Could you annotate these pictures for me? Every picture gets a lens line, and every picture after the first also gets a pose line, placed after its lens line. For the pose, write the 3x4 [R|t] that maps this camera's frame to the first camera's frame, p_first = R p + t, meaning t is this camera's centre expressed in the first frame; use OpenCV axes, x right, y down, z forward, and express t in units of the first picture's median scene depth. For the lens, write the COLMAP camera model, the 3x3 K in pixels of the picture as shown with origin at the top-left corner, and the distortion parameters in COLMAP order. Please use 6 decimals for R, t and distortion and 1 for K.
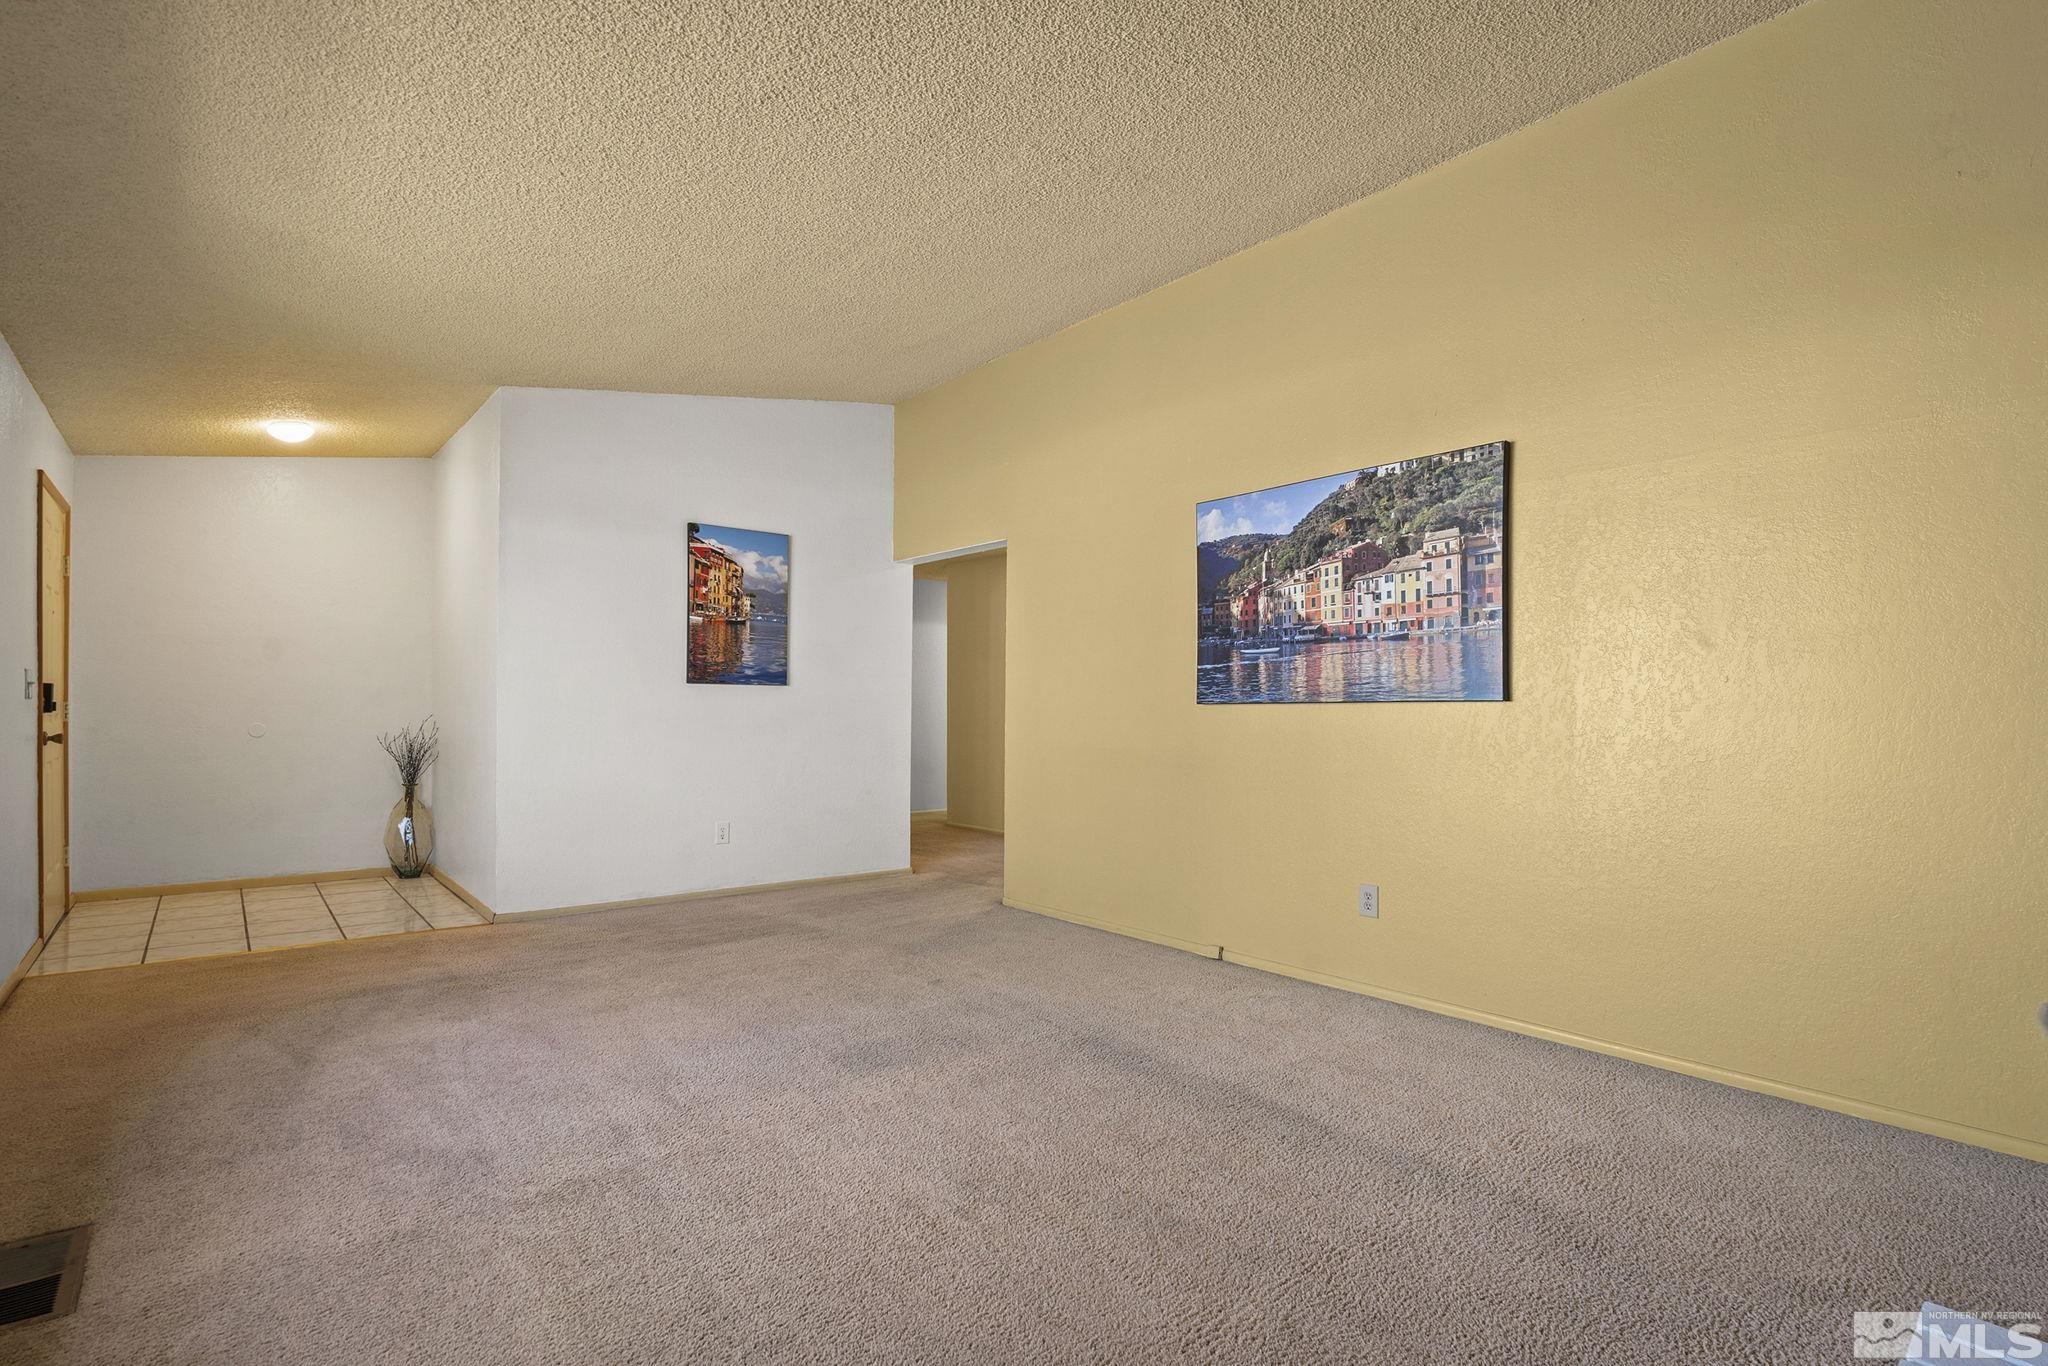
lens RADIAL K [[1002.6, 0, 1016.7], [0, 1002.6, 720.0], [0, 0, 1]] dist [0.004850, 0.001106]
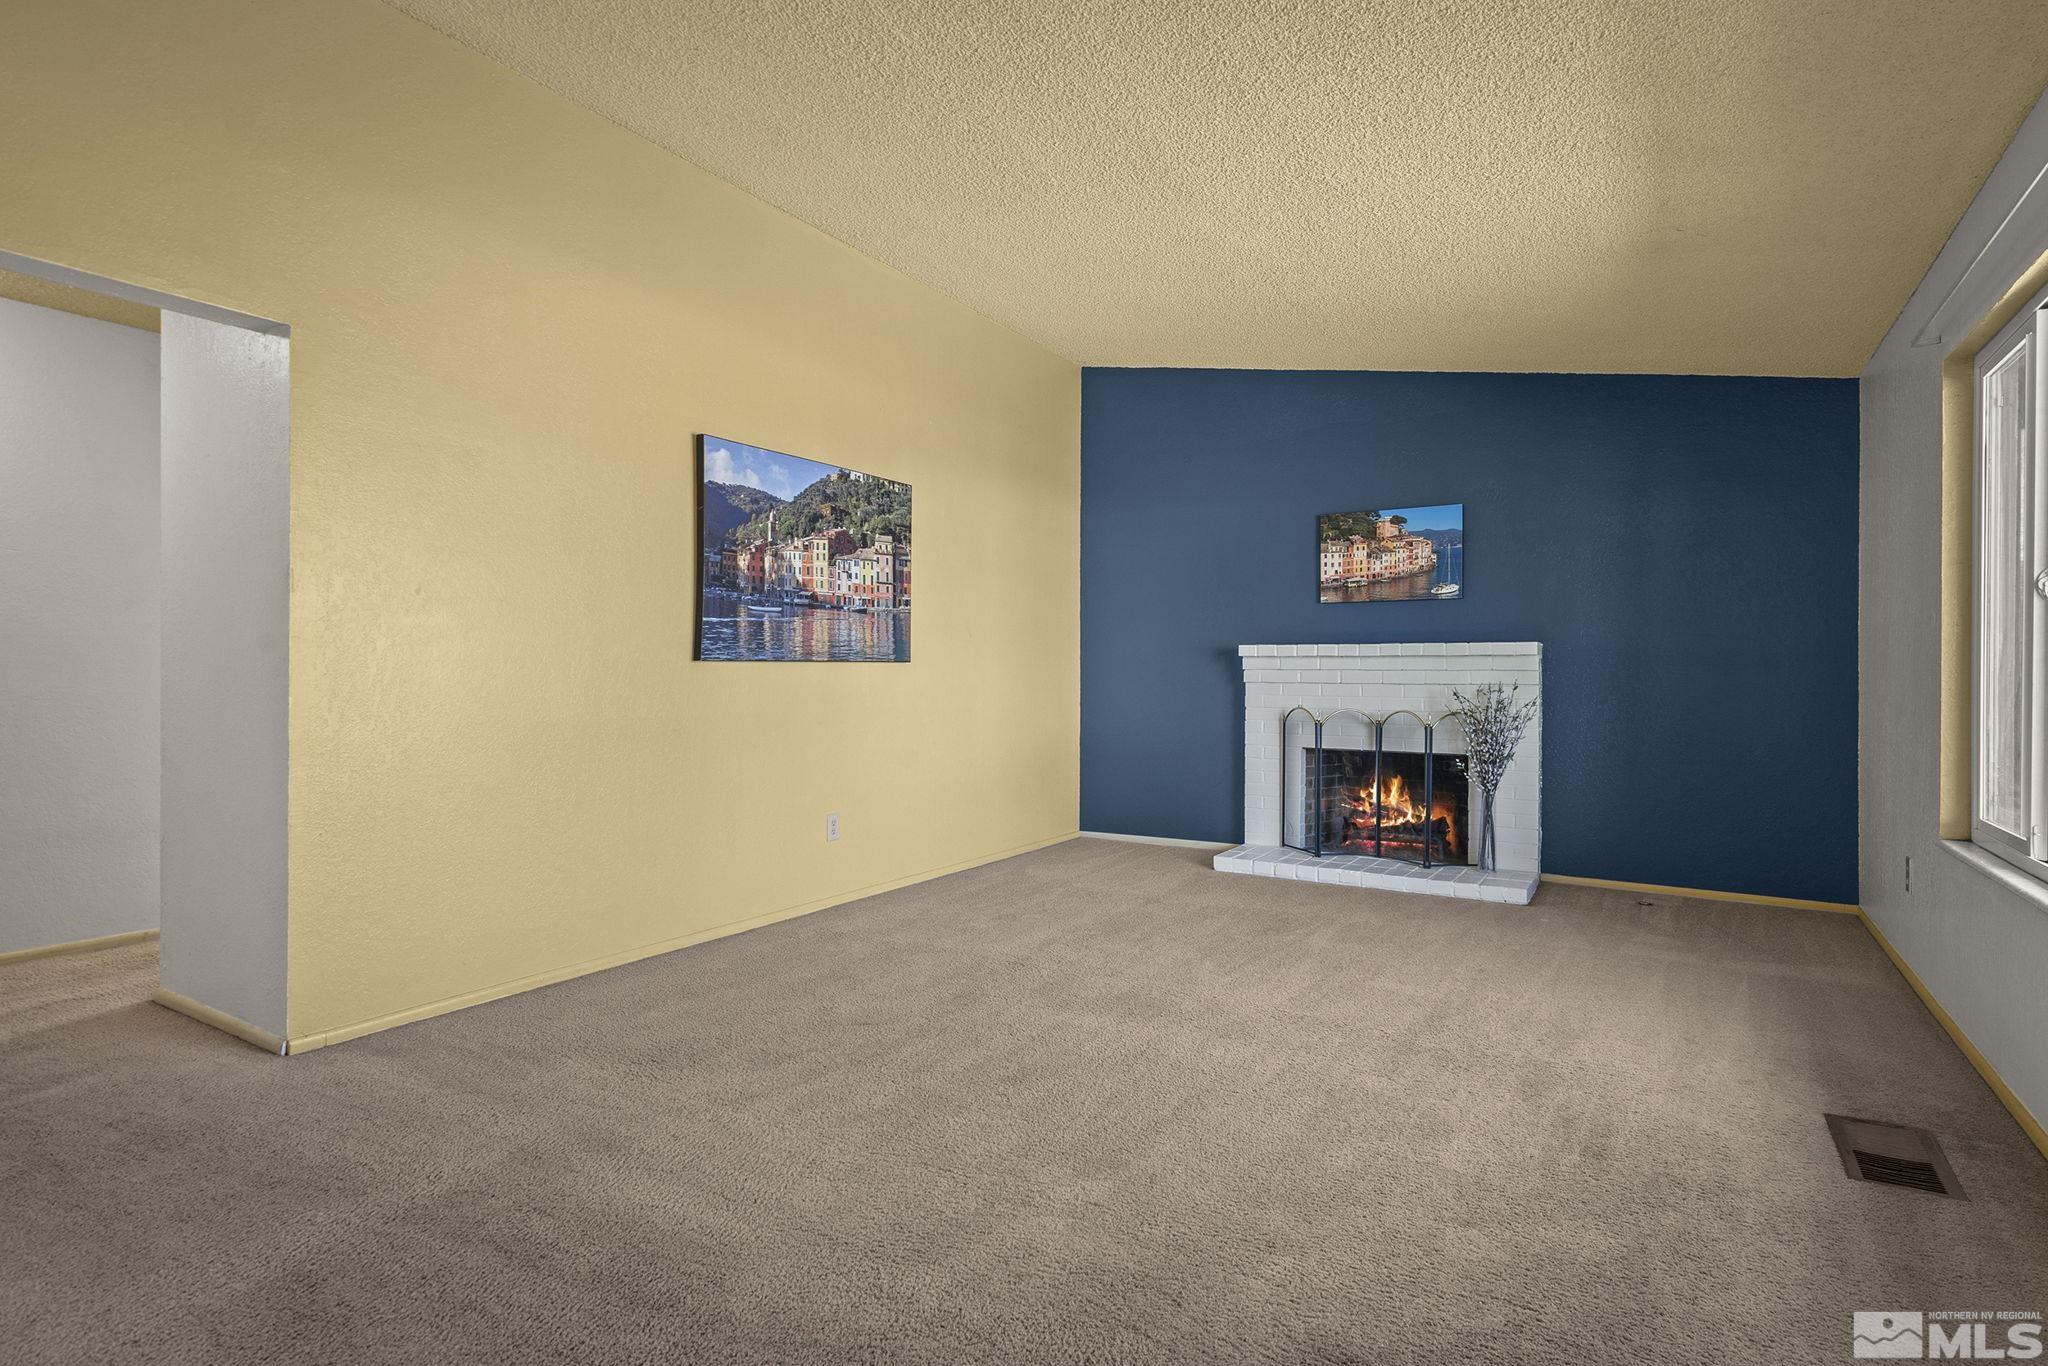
lens RADIAL K [[1002.6, 0, 1009.4], [0, 1002.6, 682.2], [0, 0, 1]] dist [0.004850, 0.001106]
pose [[-0.283961, -0.016533, 0.958693, -0.777615], [0.001510, 0.999842, 0.017690, -0.012415], [-0.958835, 0.006471, -0.283891, 1.028390]]
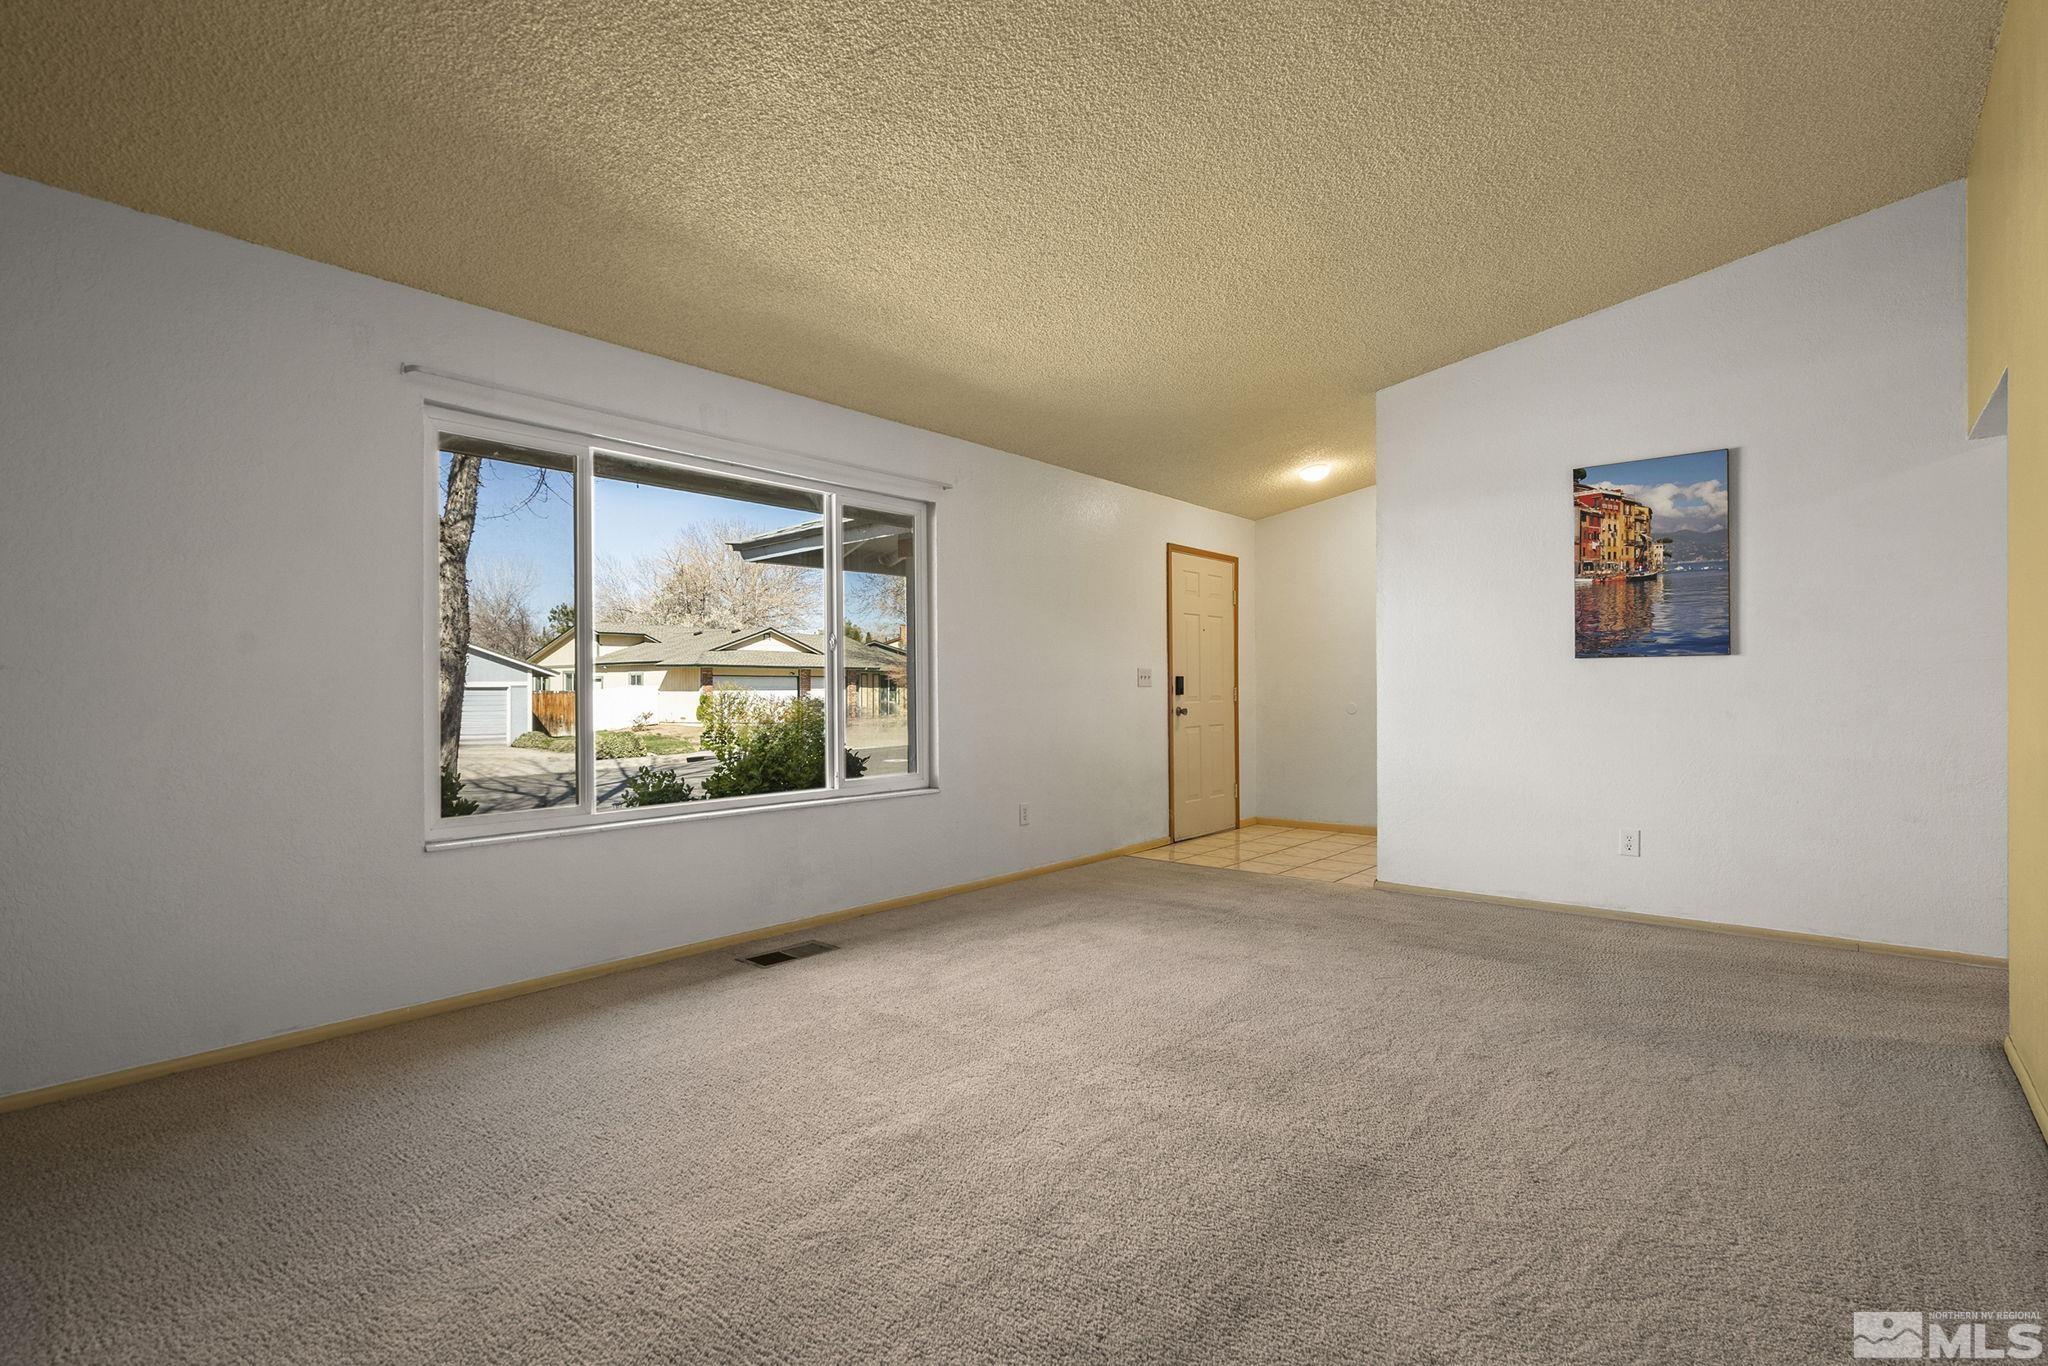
lens RADIAL K [[1002.6, 0, 1023.1], [0, 1002.6, 692.1], [0, 0, 1]] dist [0.004850, 0.001106]
pose [[0.162057, -0.005408, -0.986767, 0.542868], [-0.004071, 0.999973, -0.006149, -0.001125], [0.986773, 0.005014, 0.162030, 0.500572]]
